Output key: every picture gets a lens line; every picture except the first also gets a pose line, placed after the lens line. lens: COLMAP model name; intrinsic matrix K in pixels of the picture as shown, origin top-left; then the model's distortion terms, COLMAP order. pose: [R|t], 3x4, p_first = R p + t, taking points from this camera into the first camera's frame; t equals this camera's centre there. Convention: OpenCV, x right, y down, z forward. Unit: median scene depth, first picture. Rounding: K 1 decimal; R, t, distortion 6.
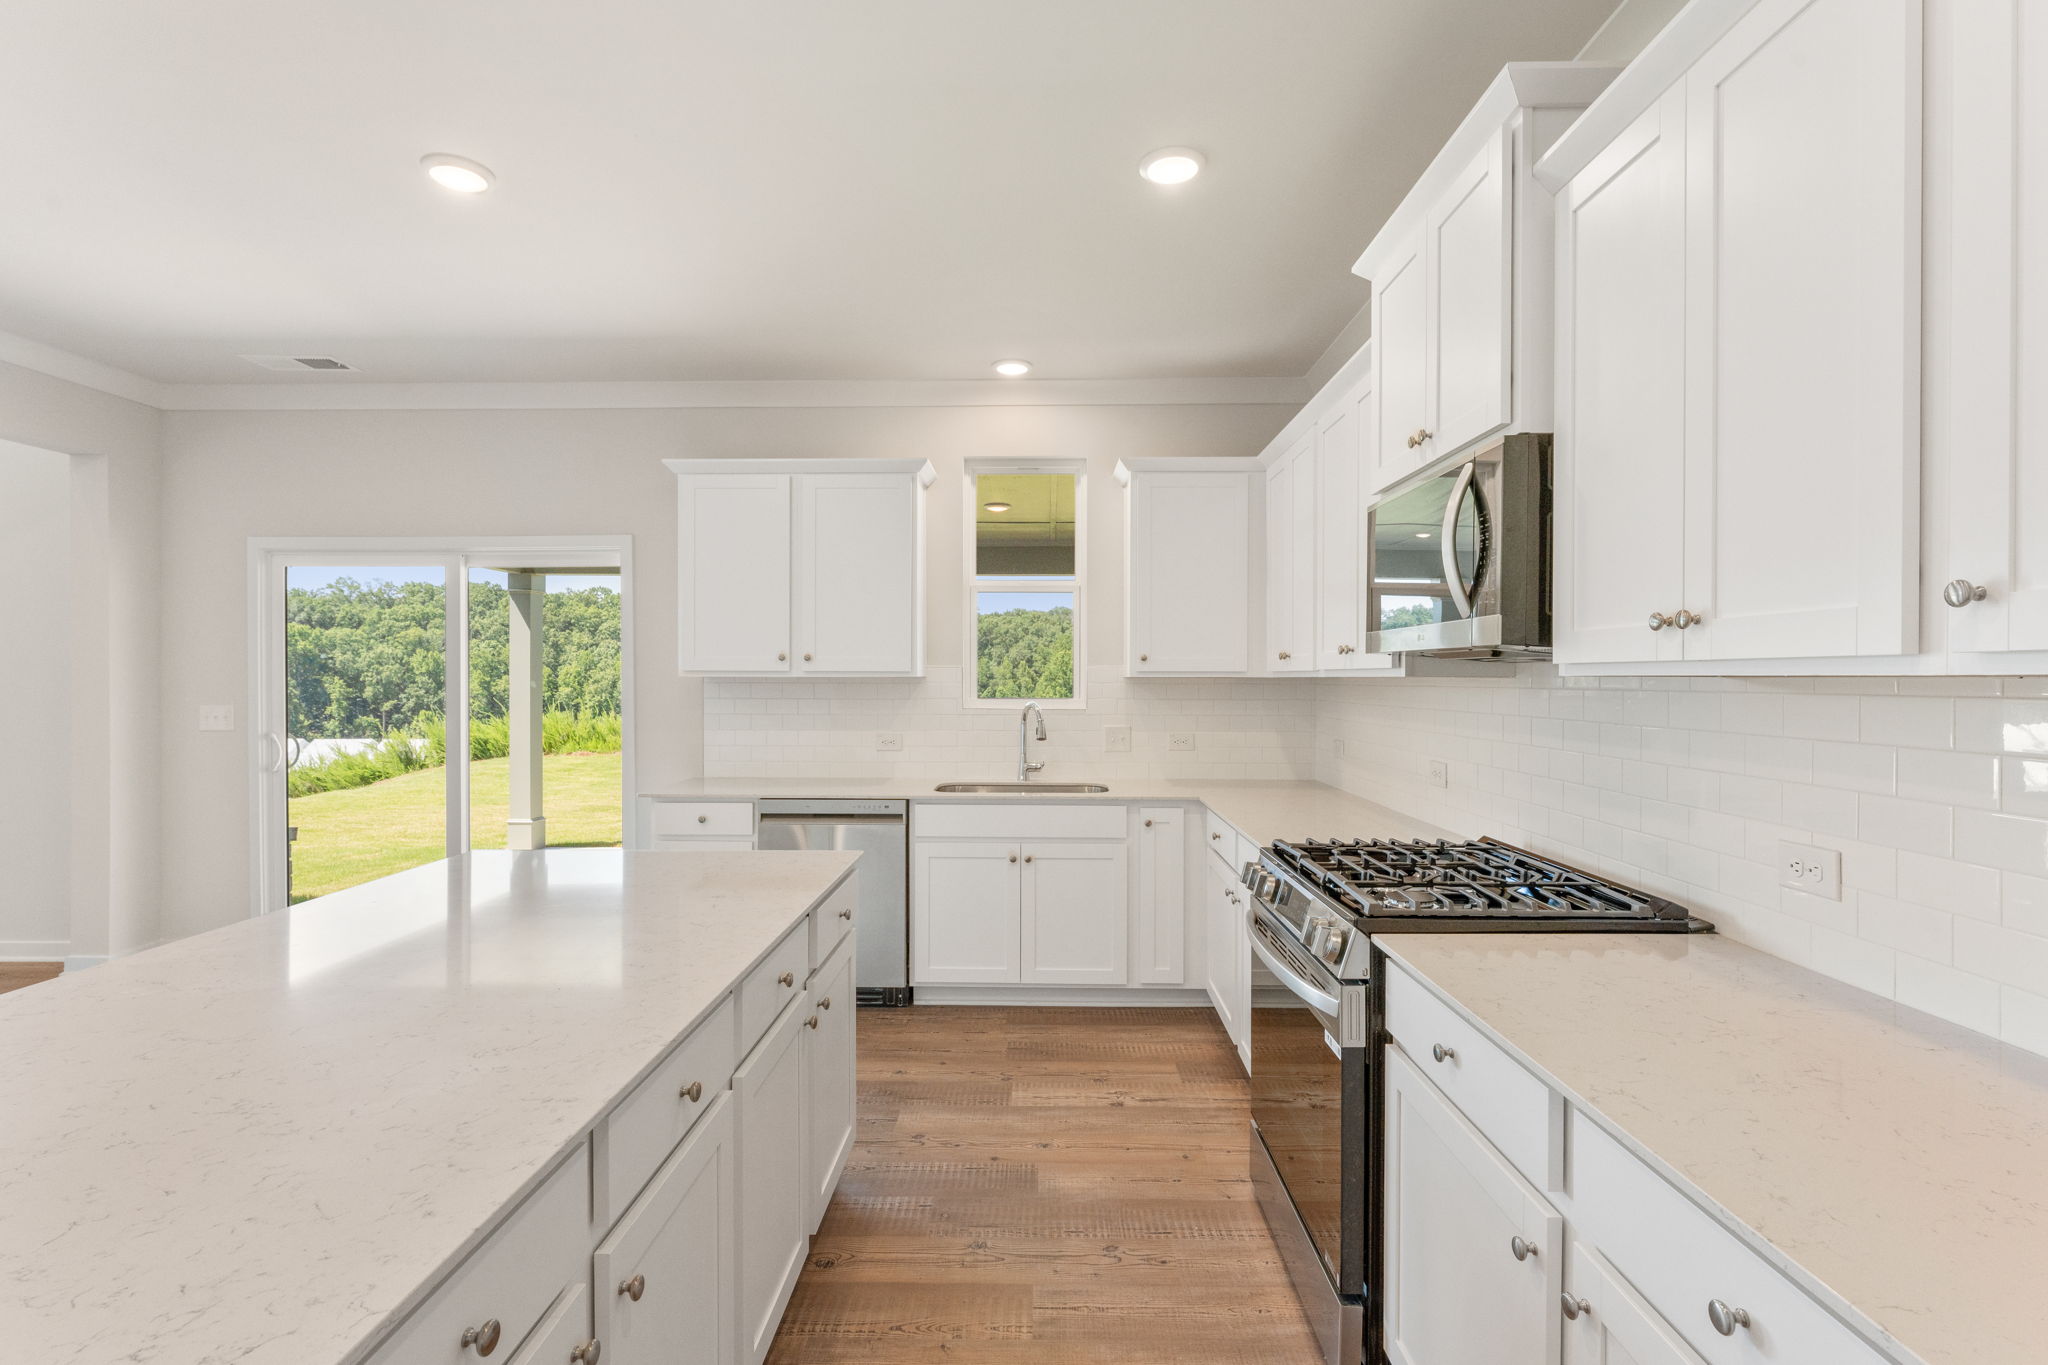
lens RADIAL K [[941.4, 0, 1024.0], [0, 941.4, 682.5], [0, 0, 1]] dist [0.000694, 0.000117]
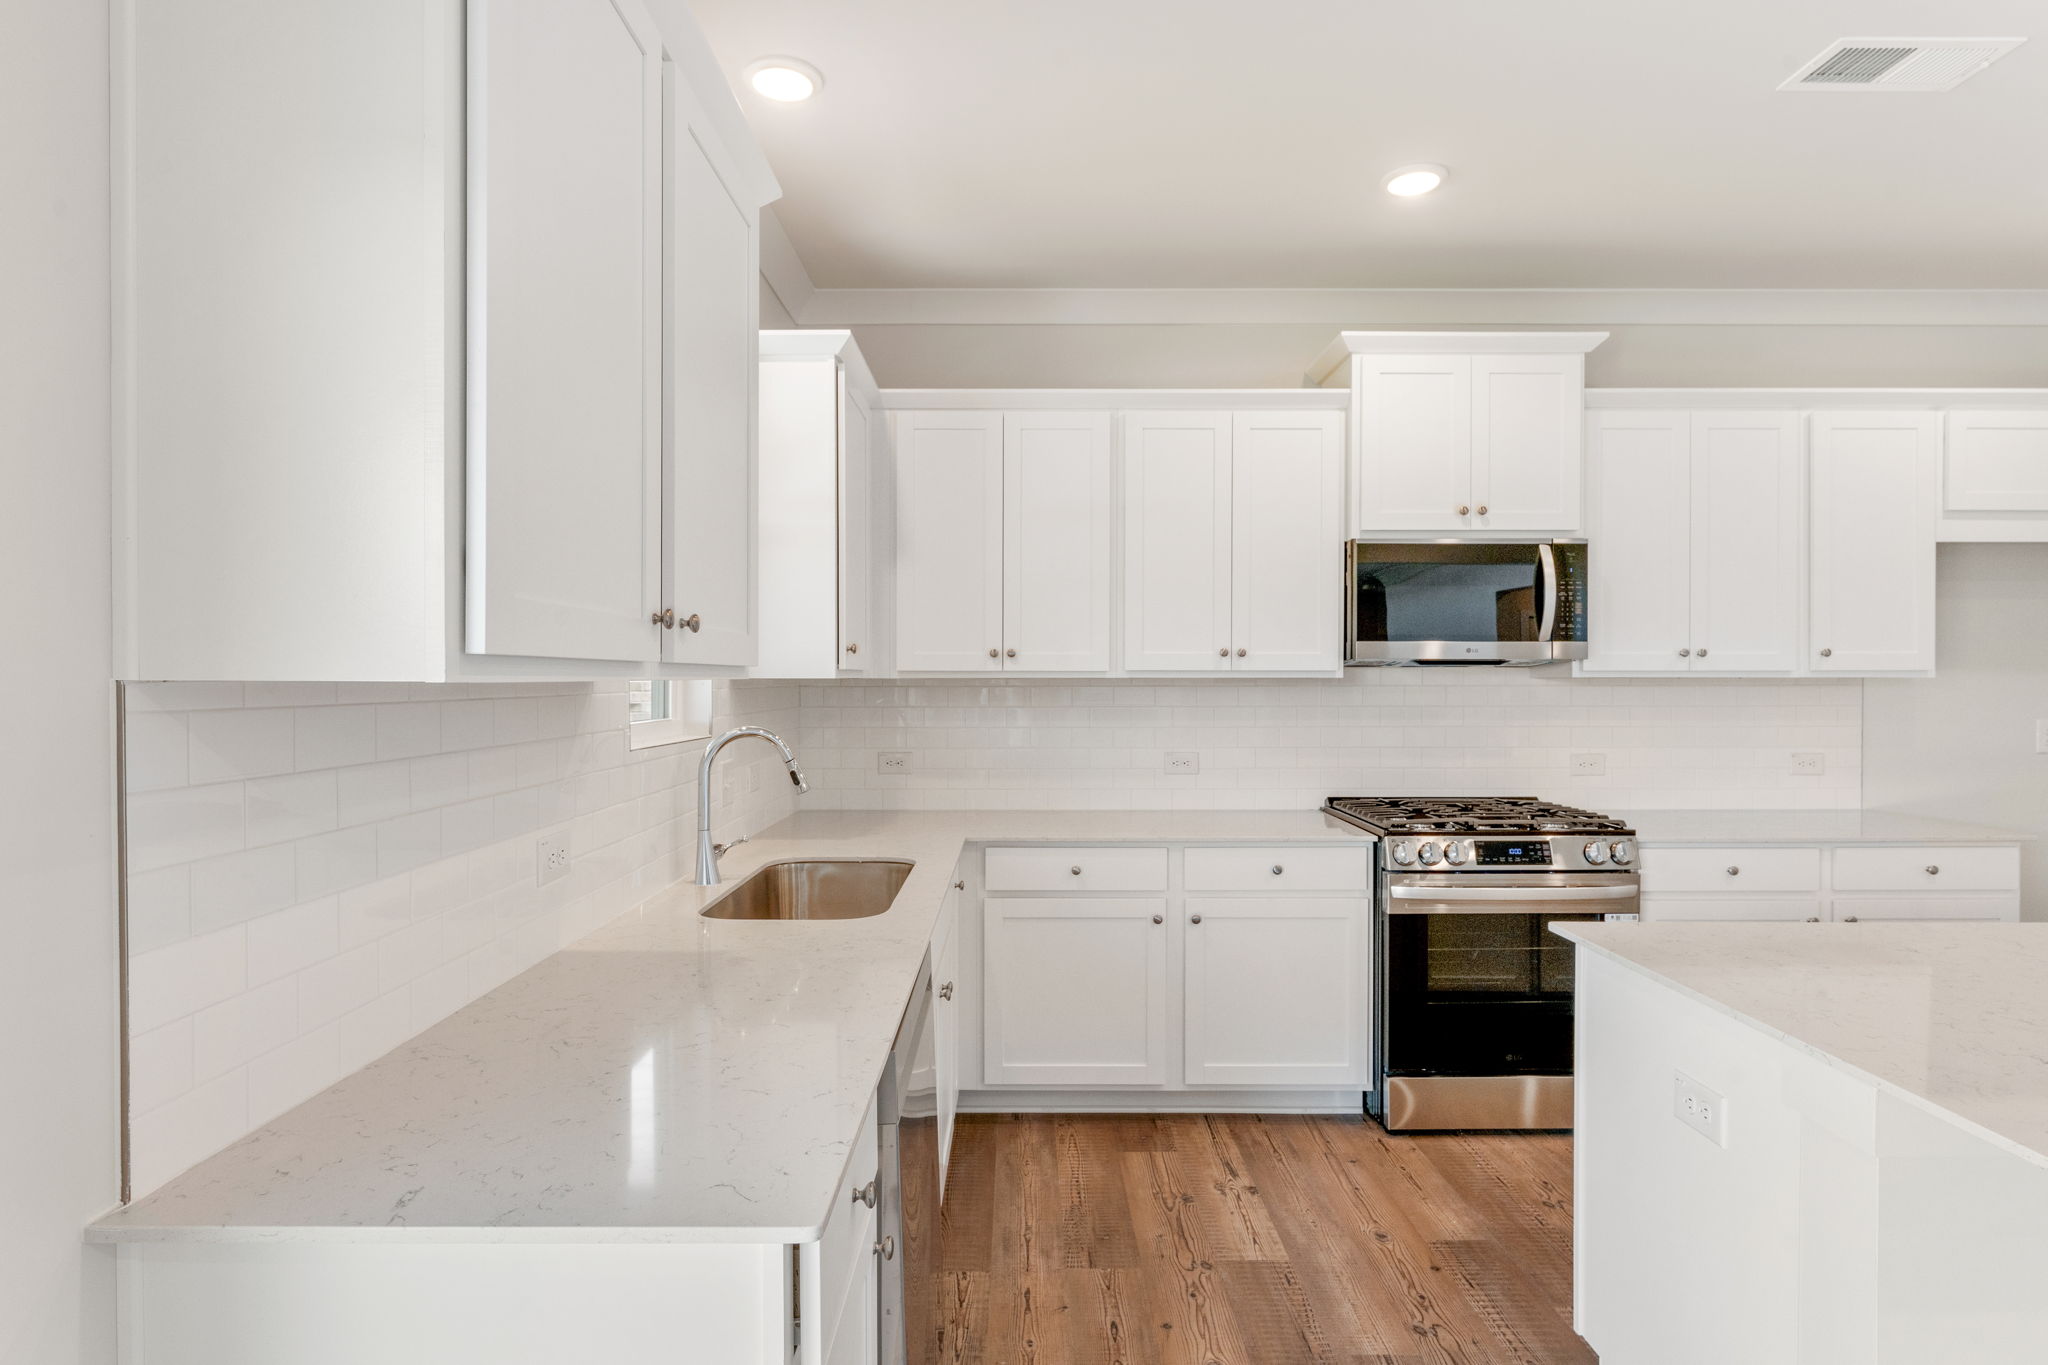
lens RADIAL K [[1067.6, 0, 1024.0], [0, 1067.6, 682.5], [0, 0, 1]] dist [0.003415, 0.000726]
pose [[-0.026251, -0.006935, 0.999631, -0.428915], [0.004796, 0.999964, 0.007063, -0.005454], [-0.999644, 0.004979, -0.026217, 0.624140]]
